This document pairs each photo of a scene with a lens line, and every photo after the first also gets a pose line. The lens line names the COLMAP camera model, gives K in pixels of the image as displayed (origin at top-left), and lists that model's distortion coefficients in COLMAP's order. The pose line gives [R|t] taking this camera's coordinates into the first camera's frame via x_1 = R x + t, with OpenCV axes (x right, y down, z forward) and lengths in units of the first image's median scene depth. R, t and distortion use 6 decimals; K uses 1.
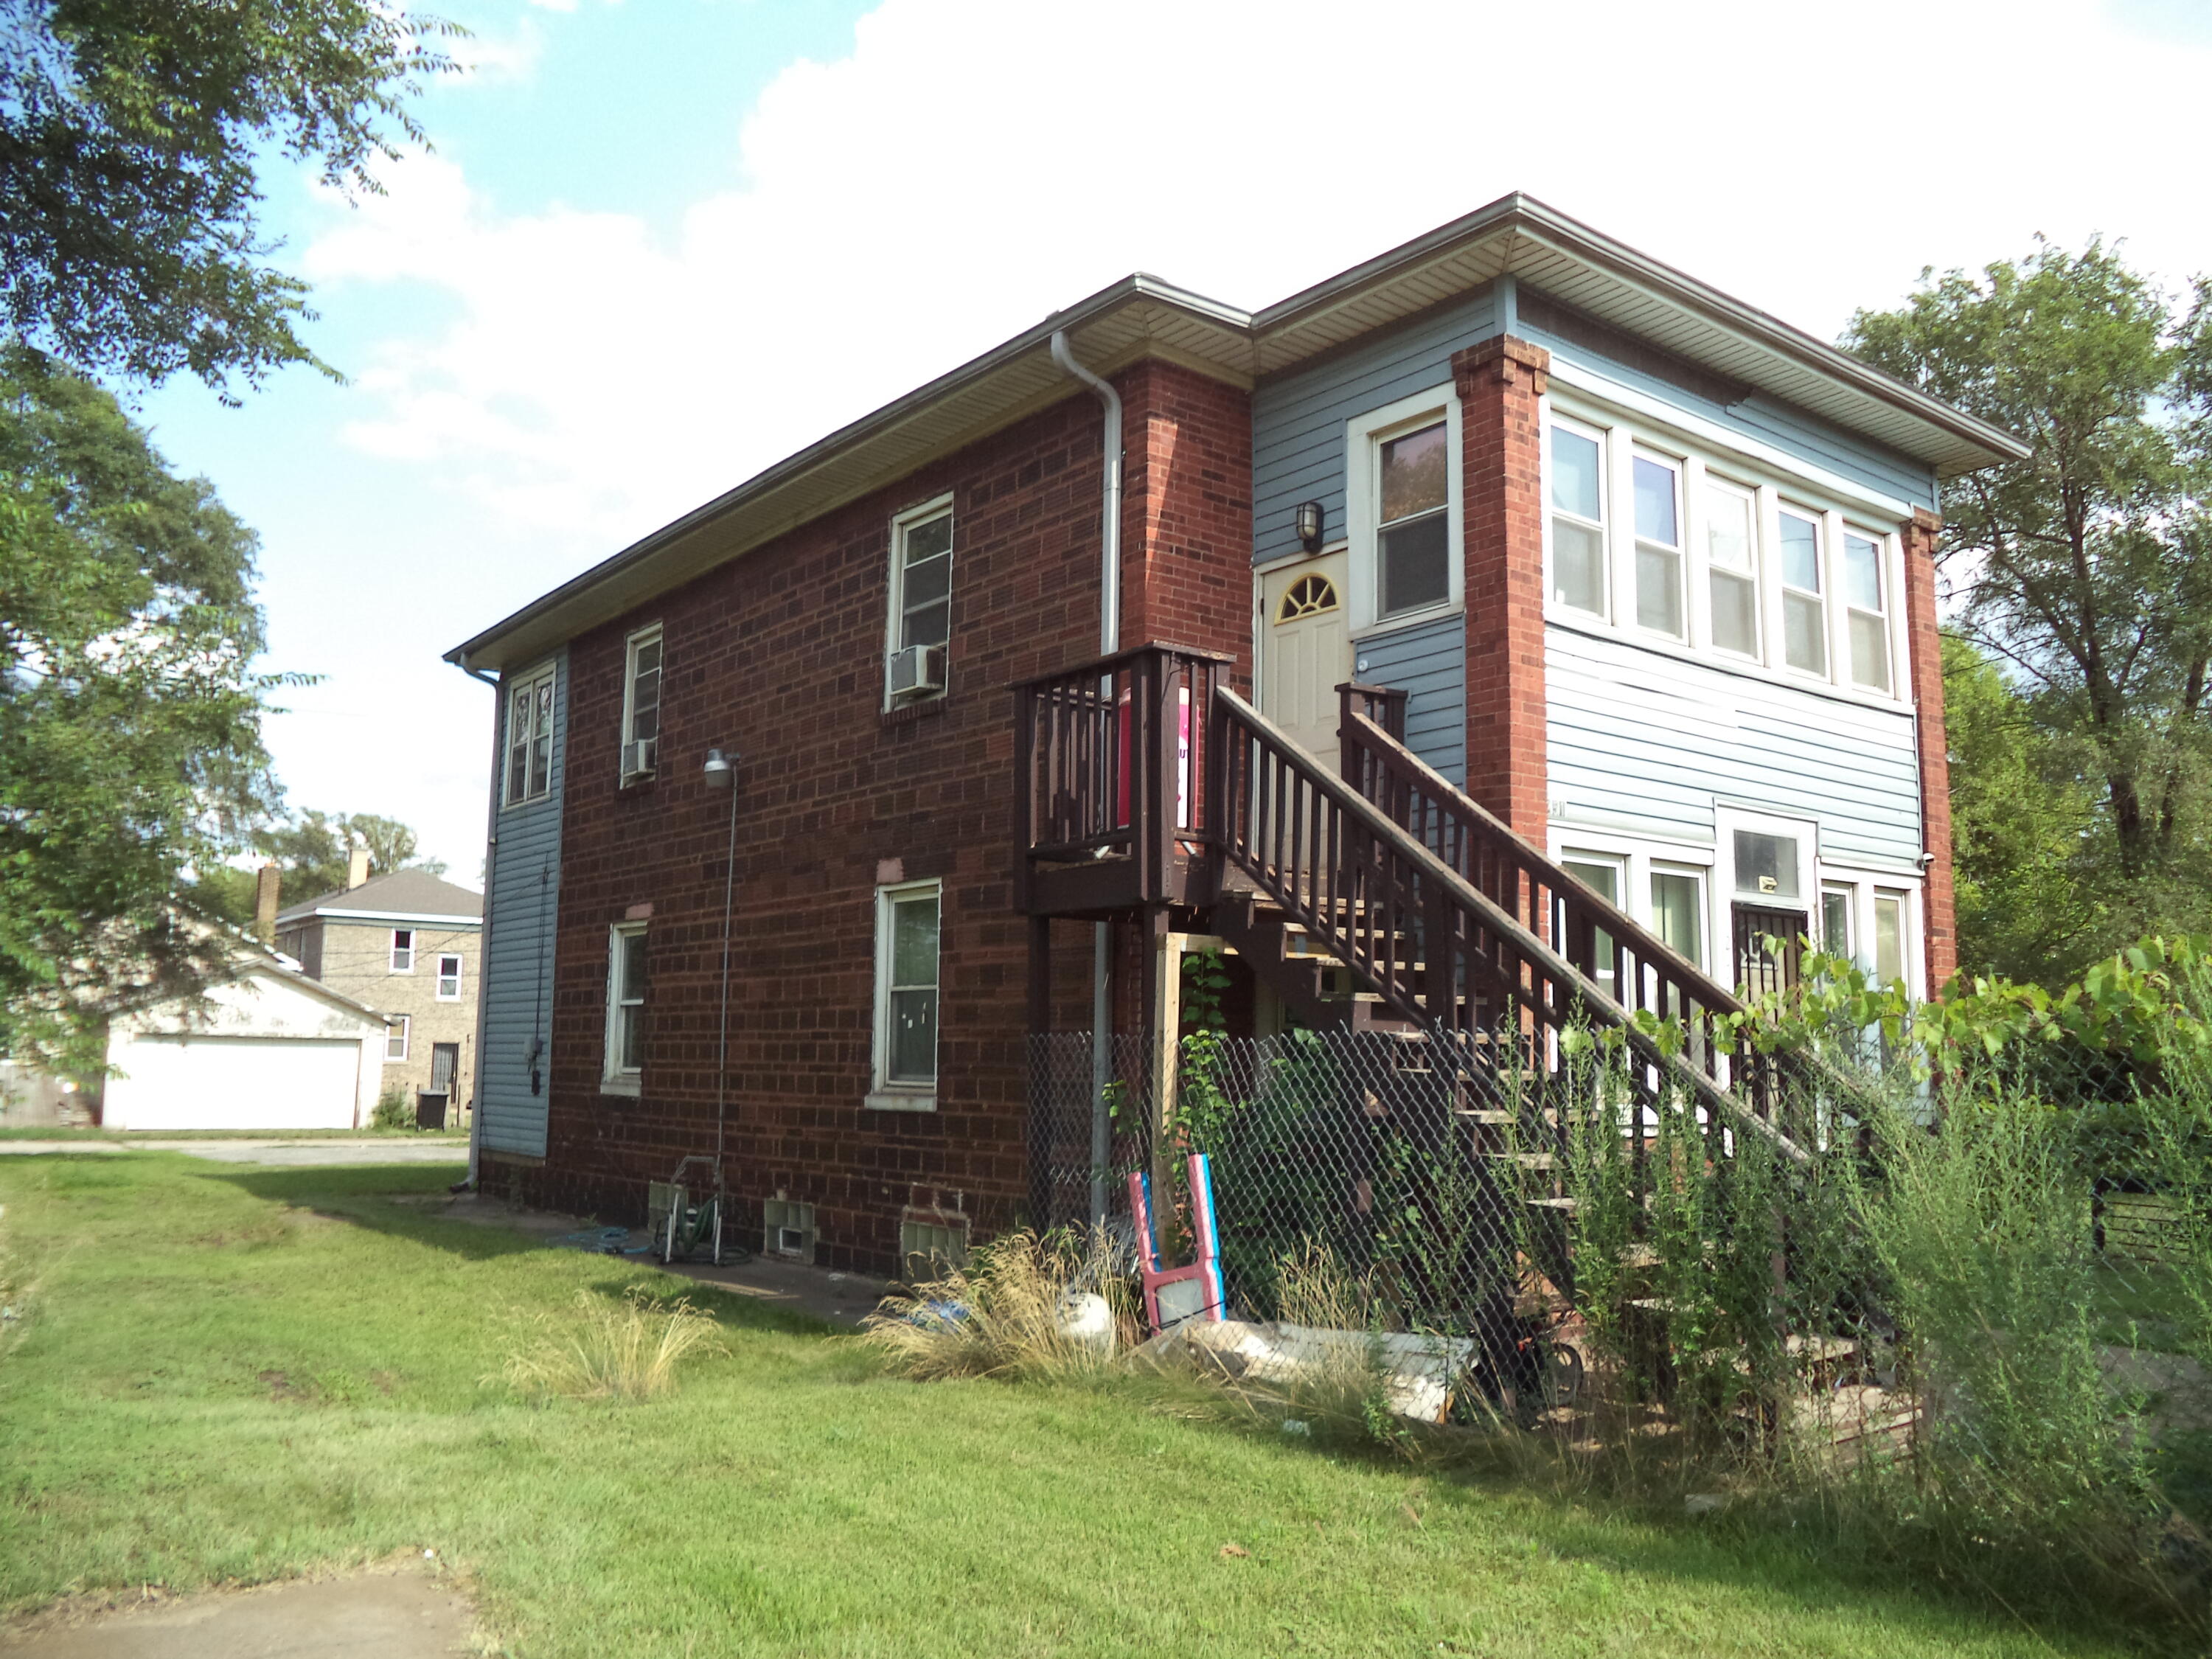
lens RADIAL K [[1804.4, 0, 1106.0], [0, 1804.4, 829.5], [0, 0, 1]] dist [-0.059097, 0.001177]
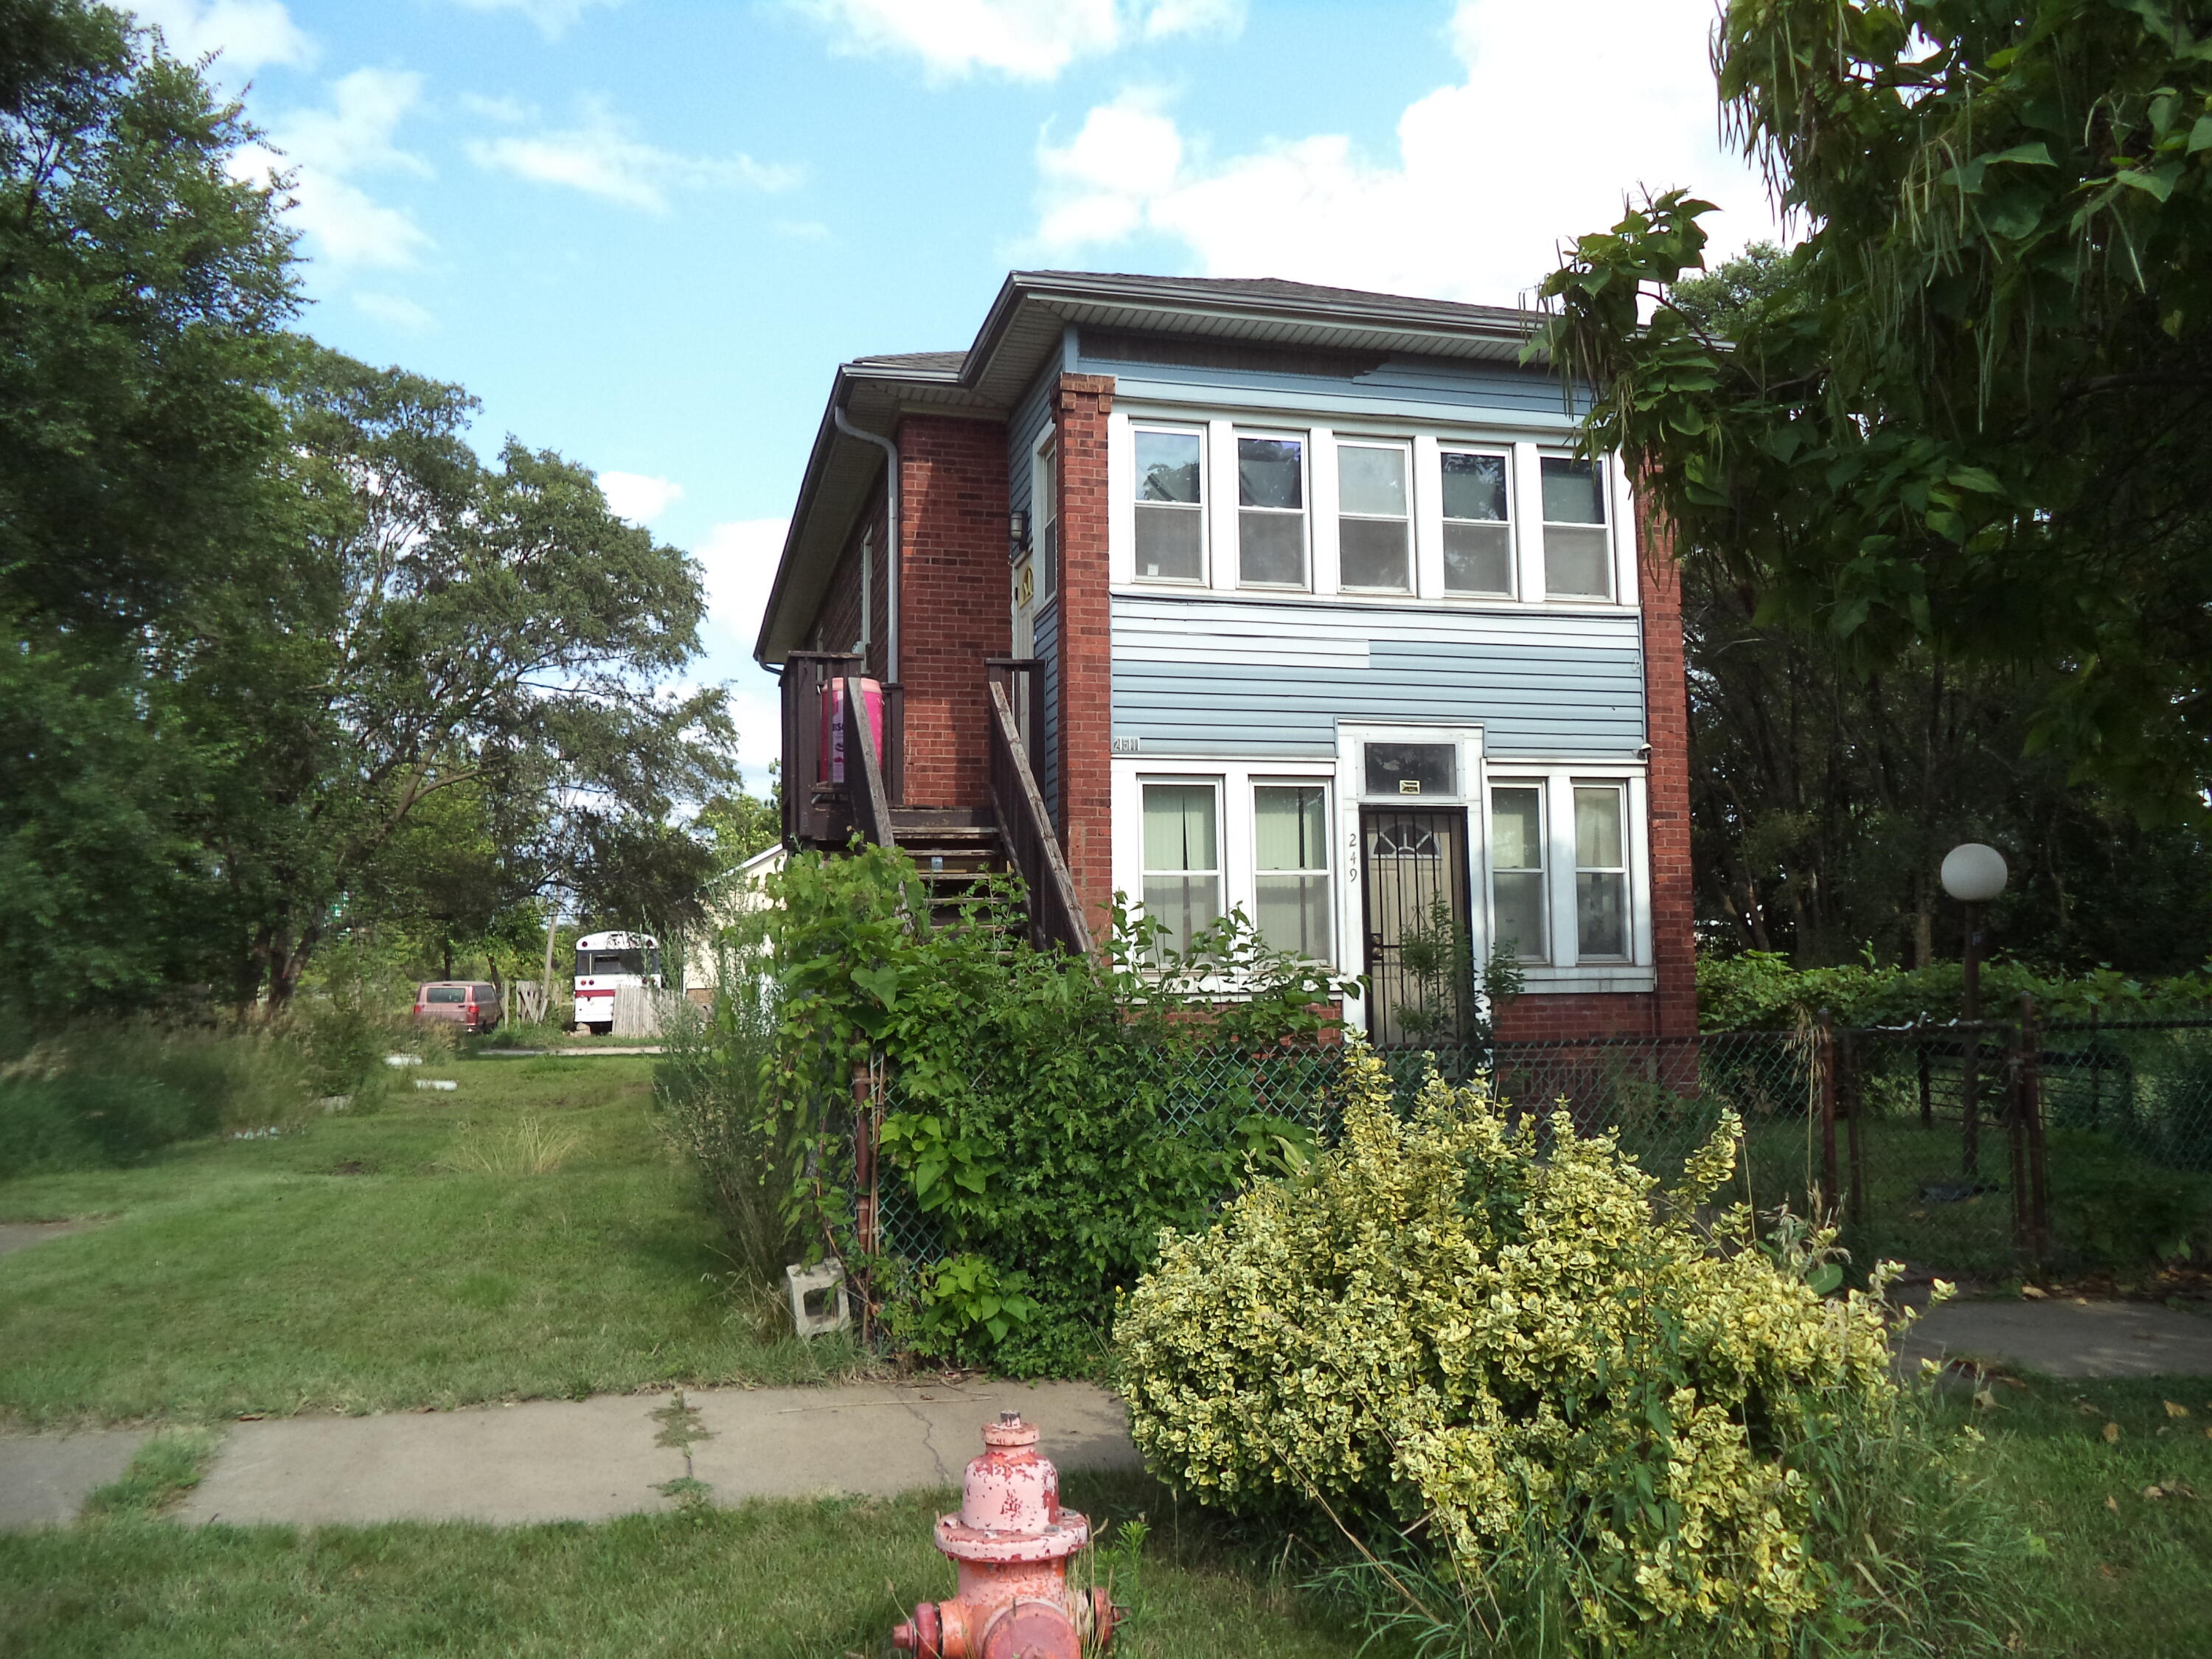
lens RADIAL K [[1804.4, 0, 1106.0], [0, 1804.4, 829.5], [0, 0, 1]] dist [-0.059097, 0.001177]
pose [[0.913850, -0.057053, -0.402025, 0.665208], [0.078255, 0.996265, 0.036501, 0.000130], [0.398441, -0.064817, 0.914901, -0.149560]]
